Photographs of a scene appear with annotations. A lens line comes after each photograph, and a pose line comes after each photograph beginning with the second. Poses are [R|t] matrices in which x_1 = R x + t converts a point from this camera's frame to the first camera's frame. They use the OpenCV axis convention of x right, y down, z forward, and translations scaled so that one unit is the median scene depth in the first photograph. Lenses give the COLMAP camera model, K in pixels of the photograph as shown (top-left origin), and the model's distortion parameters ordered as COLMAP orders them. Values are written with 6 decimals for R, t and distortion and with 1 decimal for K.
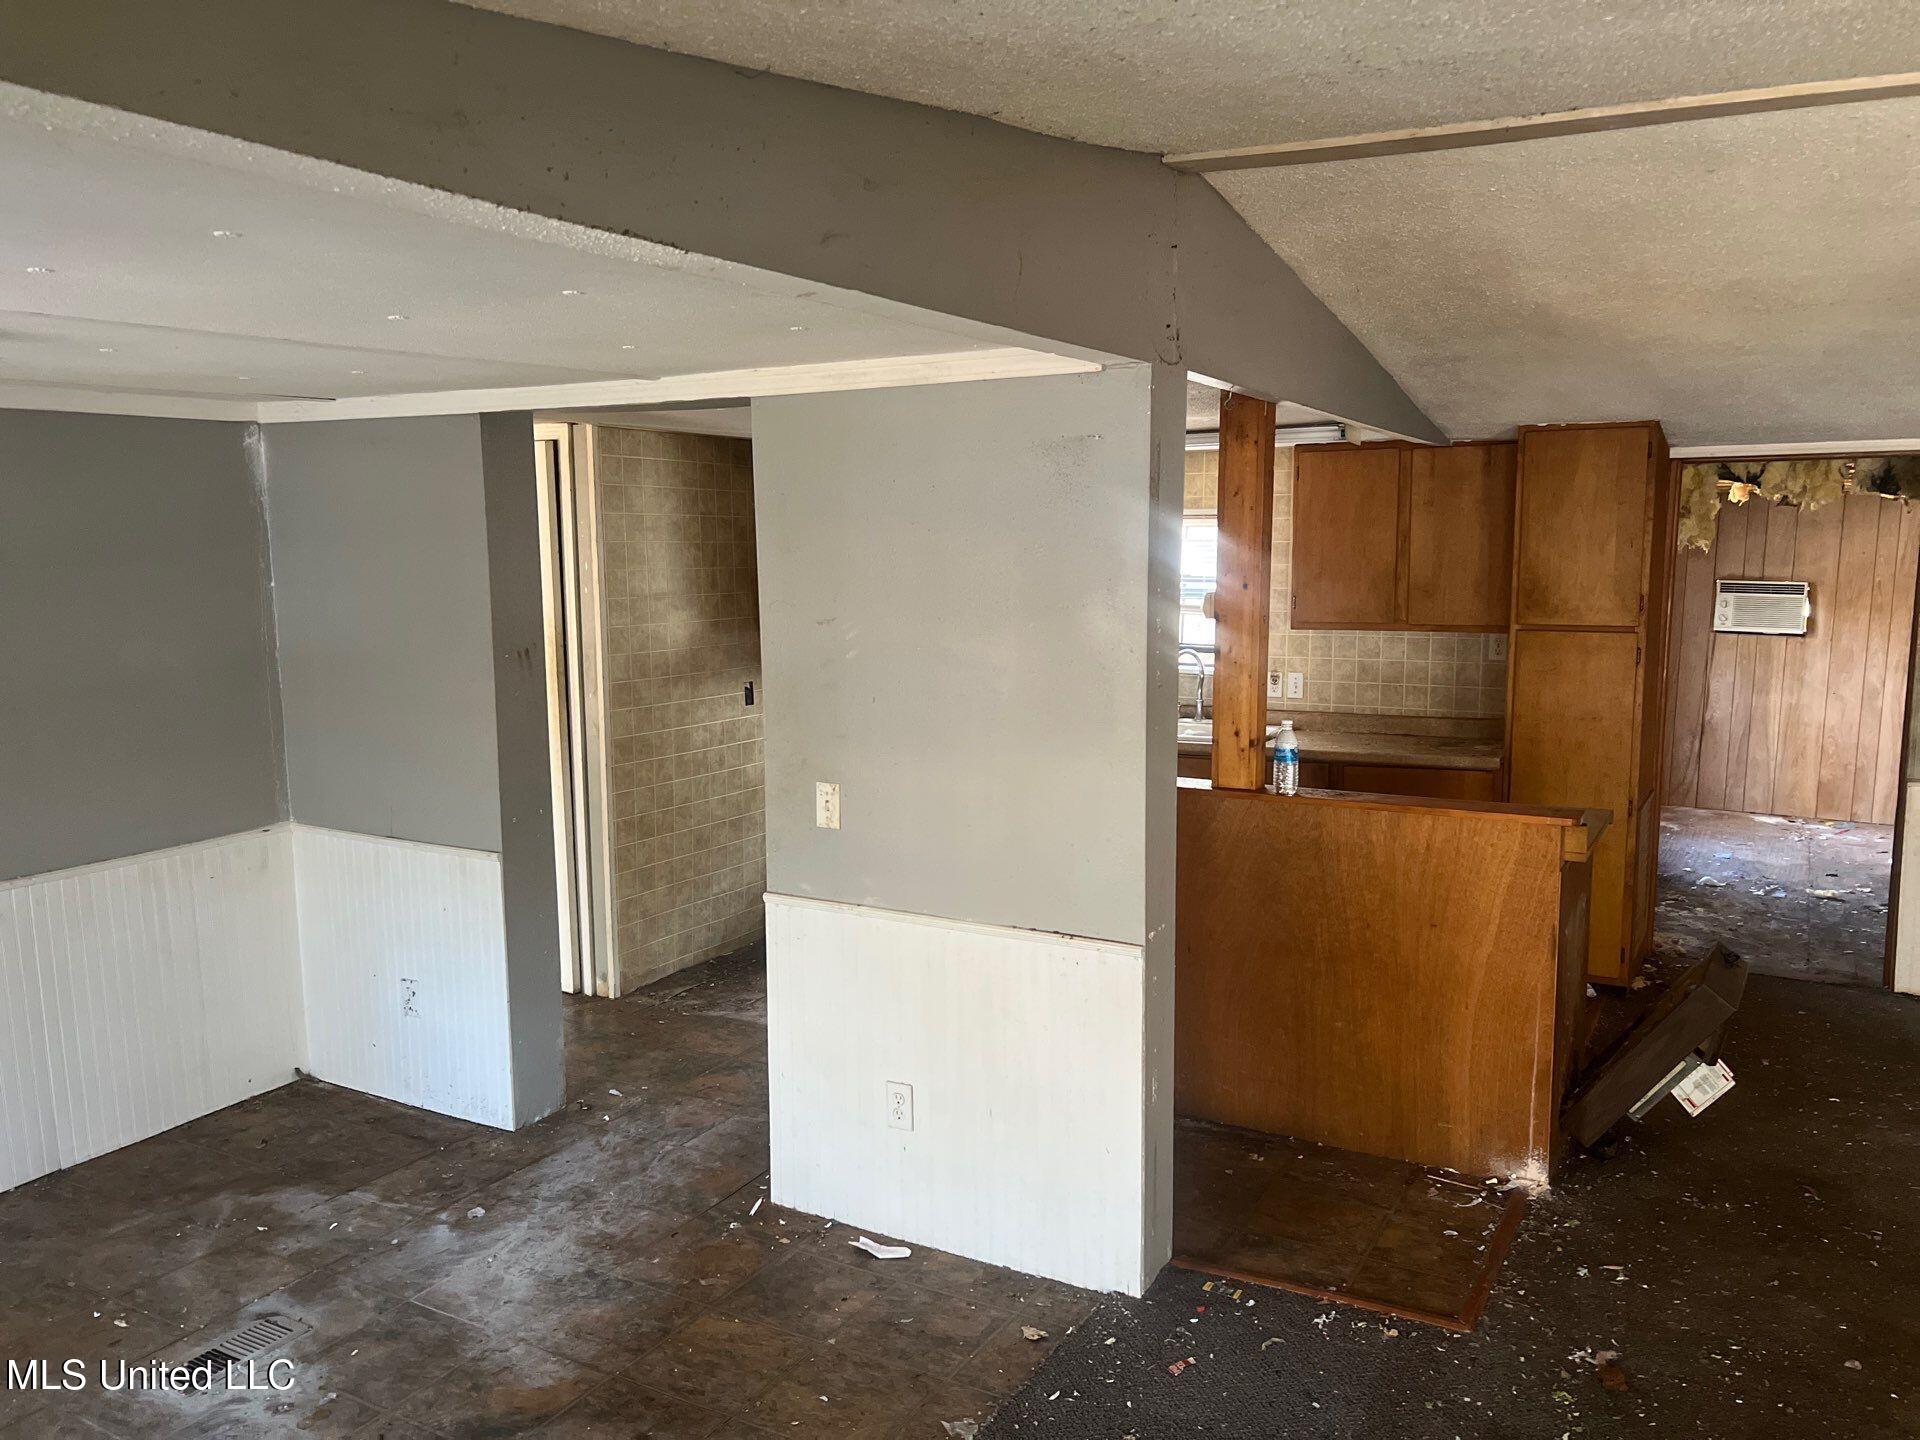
lens RADIAL K [[1481.5, 0, 956.1], [0, 1481.5, 715.0], [0, 0, 1]] dist [0.050172, -0.015755]
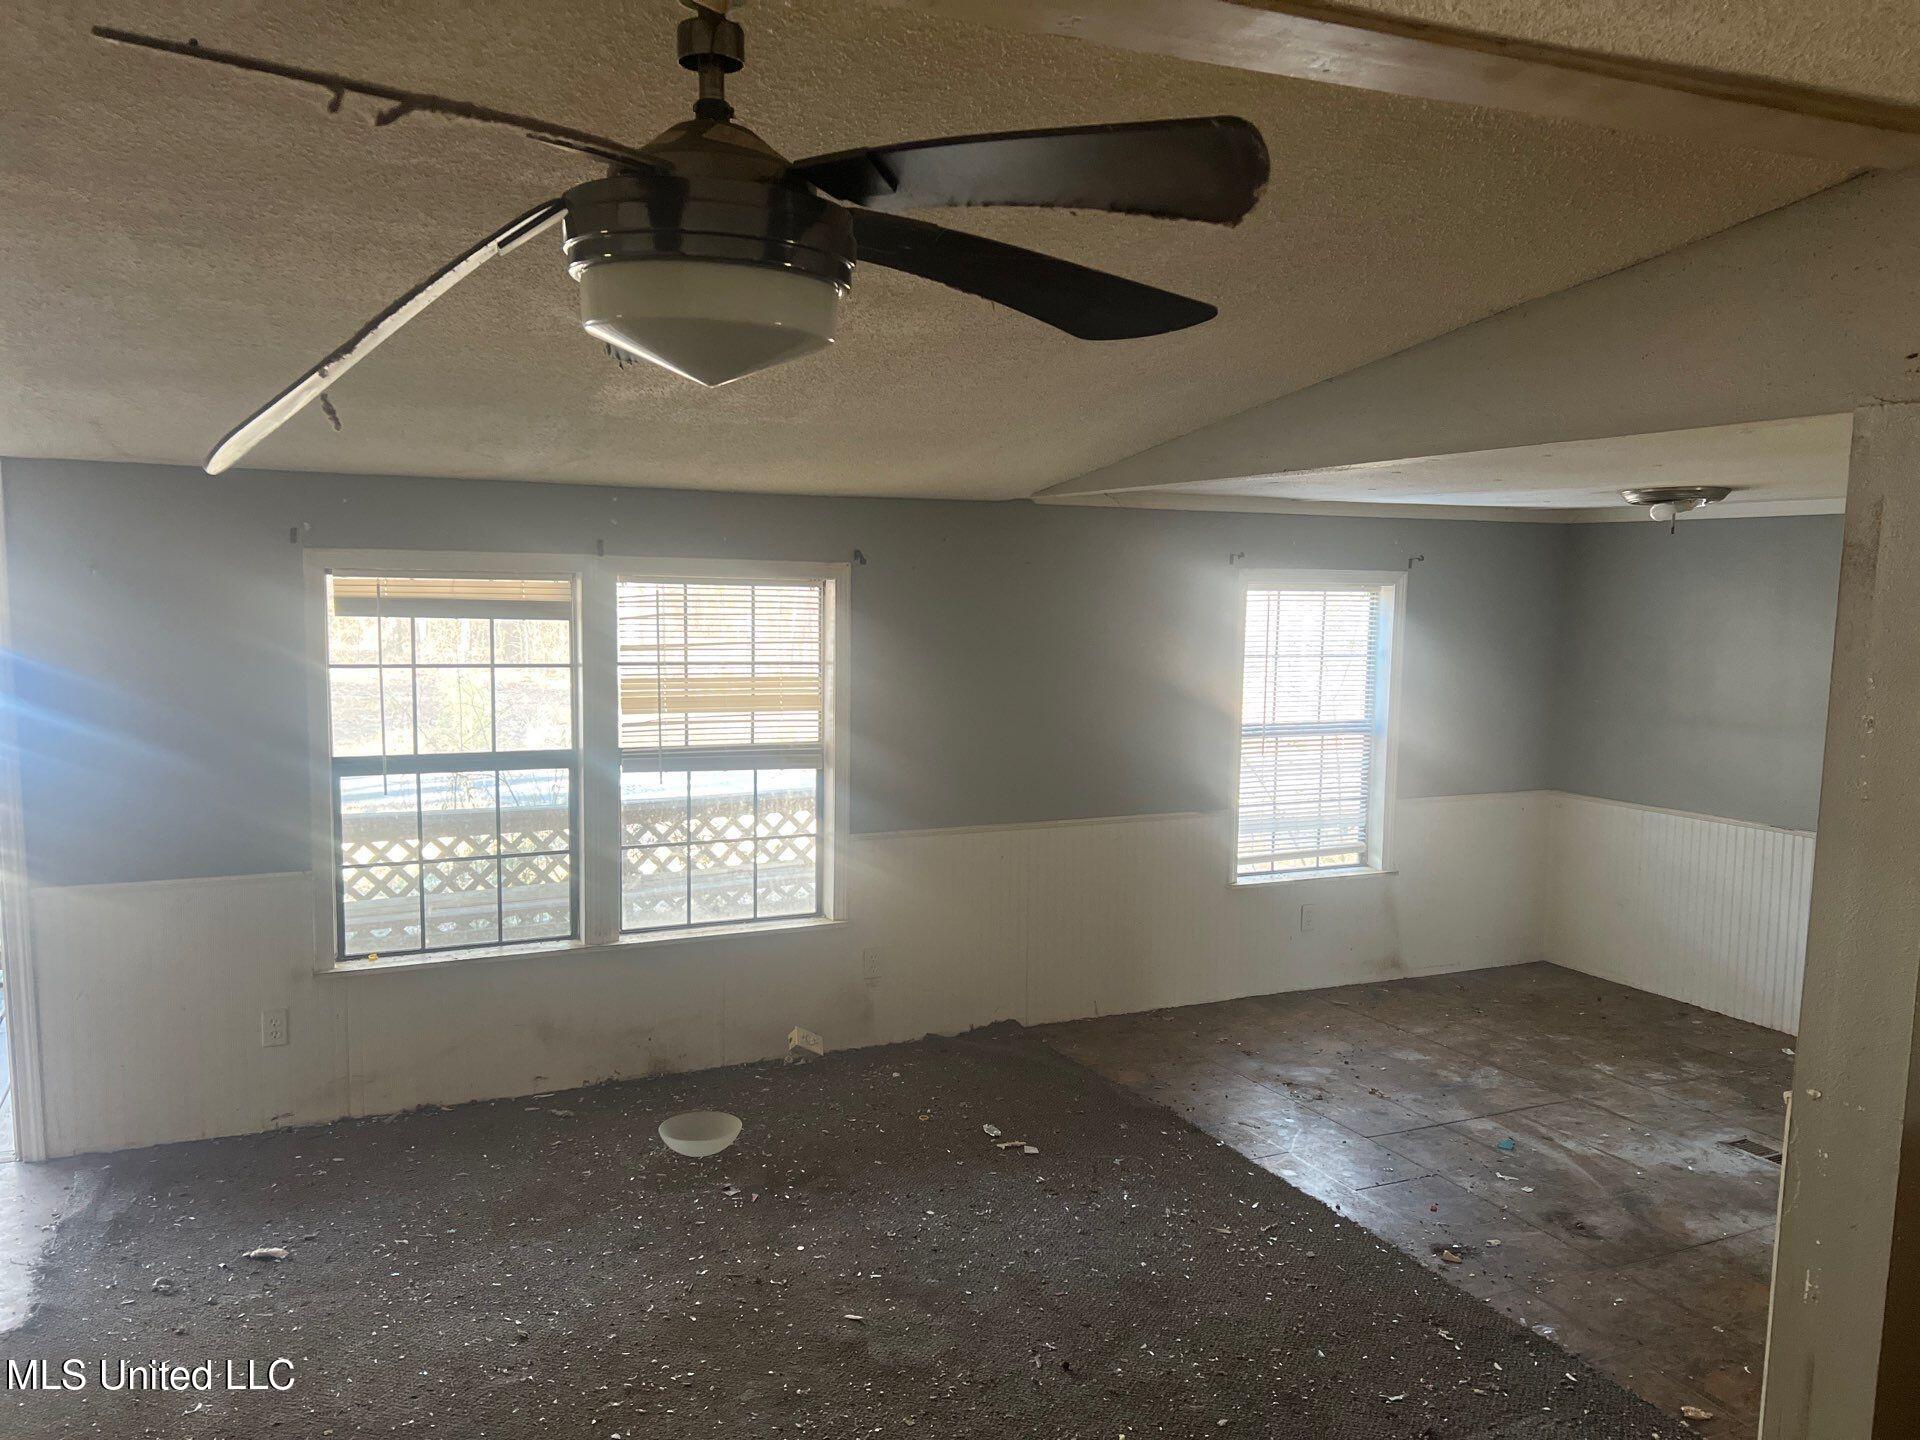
lens RADIAL K [[1481.5, 0, 959.6], [0, 1481.5, 726.6], [0, 0, 1]] dist [0.050172, -0.015755]
pose [[-0.585902, 0.074741, -0.806928, 0.972874], [-0.119263, 0.976943, 0.177084, -0.129204], [0.801558, 0.199990, -0.563479, 0.952602]]
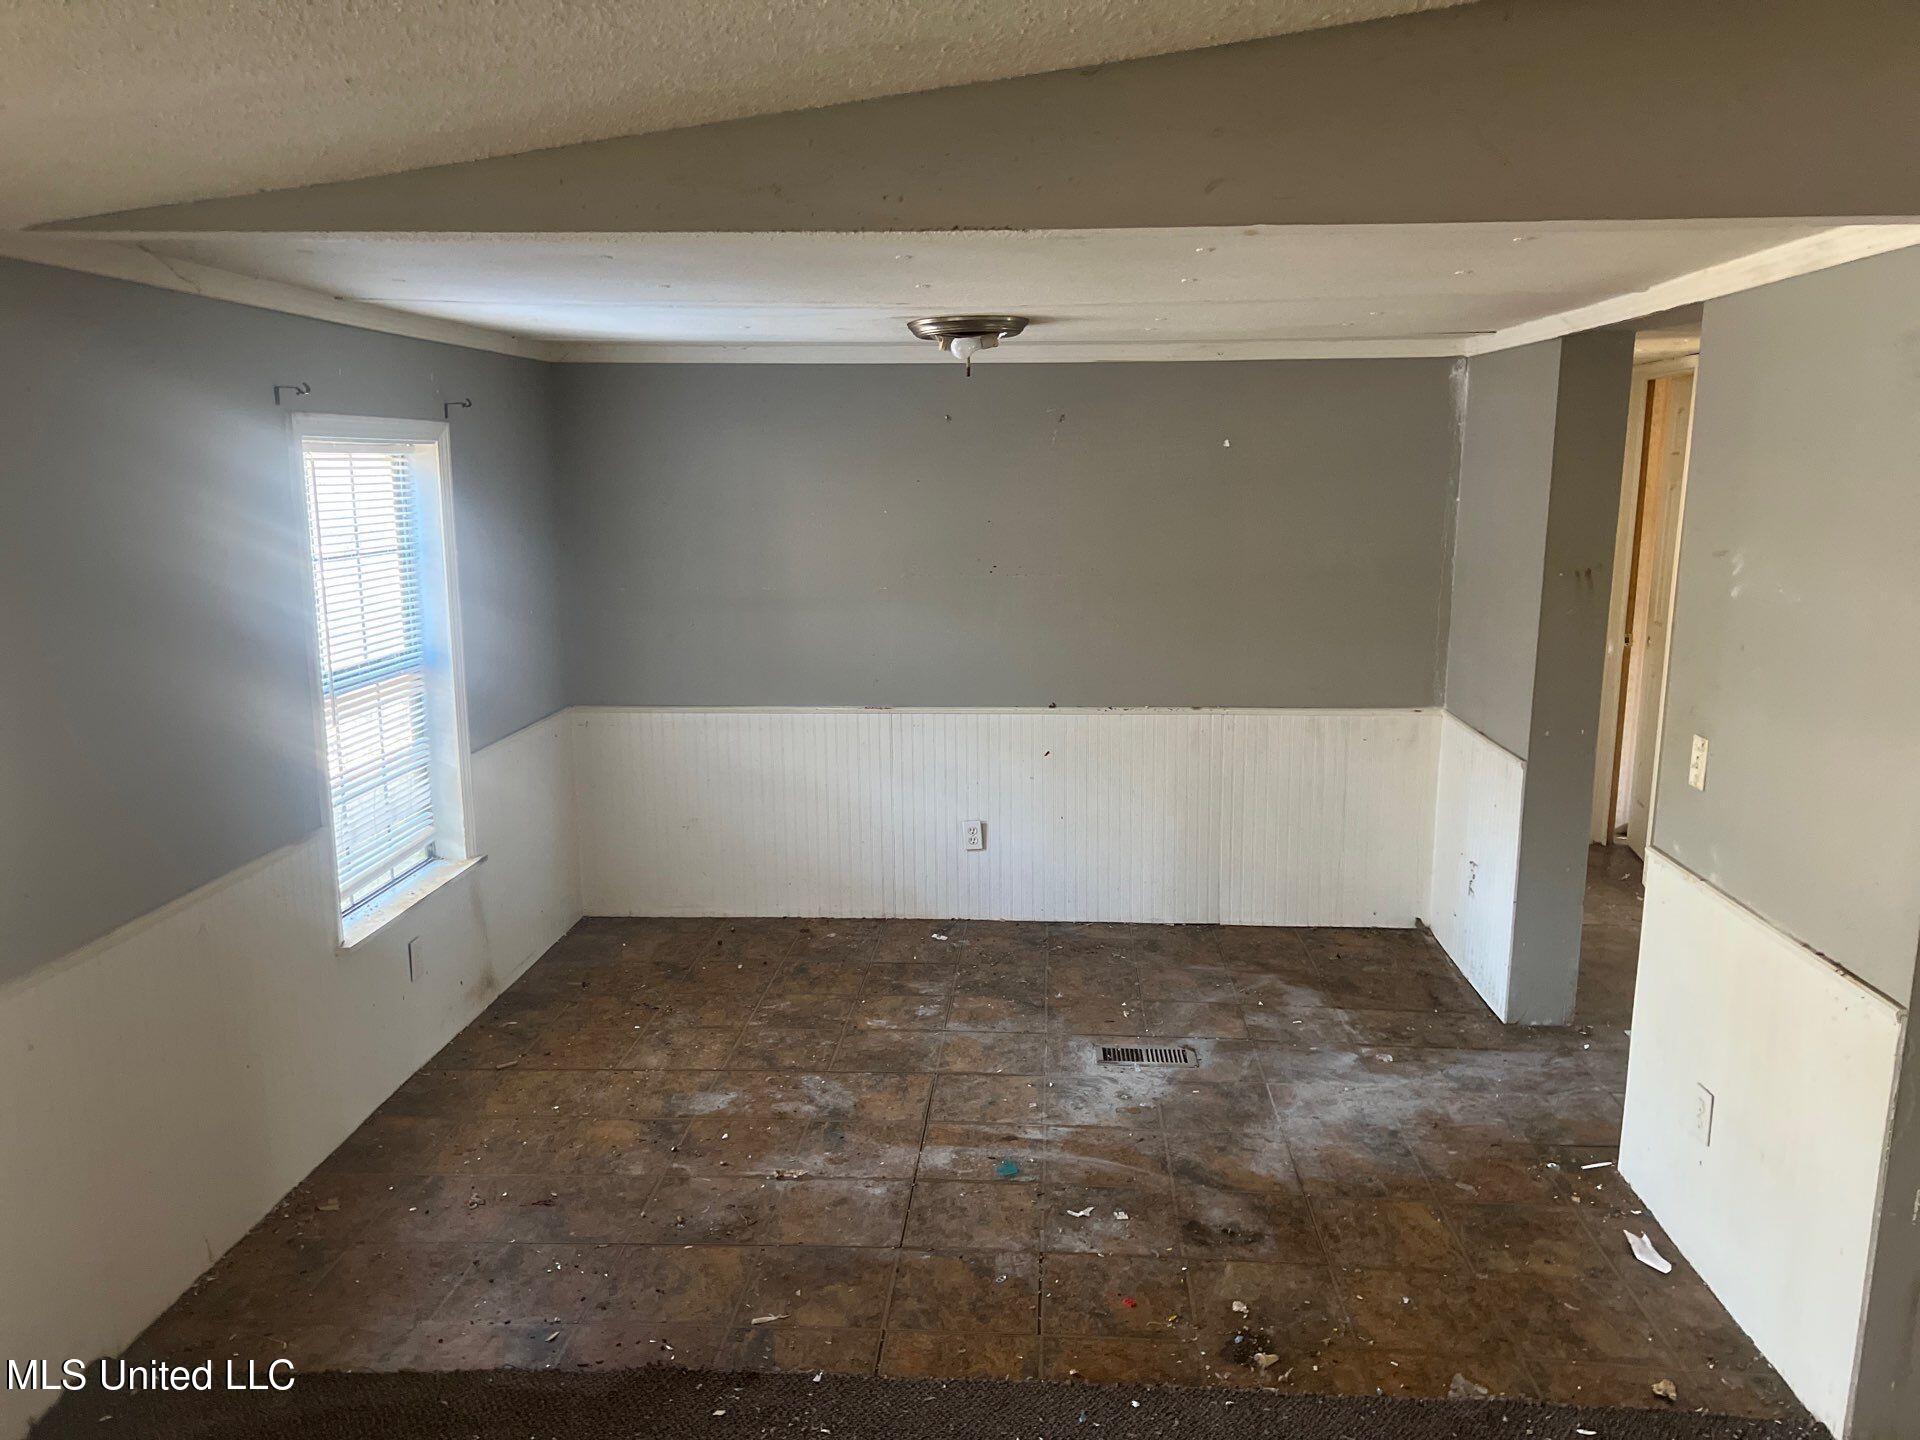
lens RADIAL K [[1481.5, 0, 965.7], [0, 1481.5, 722.9], [0, 0, 1]] dist [0.050172, -0.015755]
pose [[0.431124, 0.166781, -0.886745, 0.513096], [-0.118075, 0.984746, 0.127806, -0.025280], [0.894534, 0.049602, 0.444240, 0.203959]]
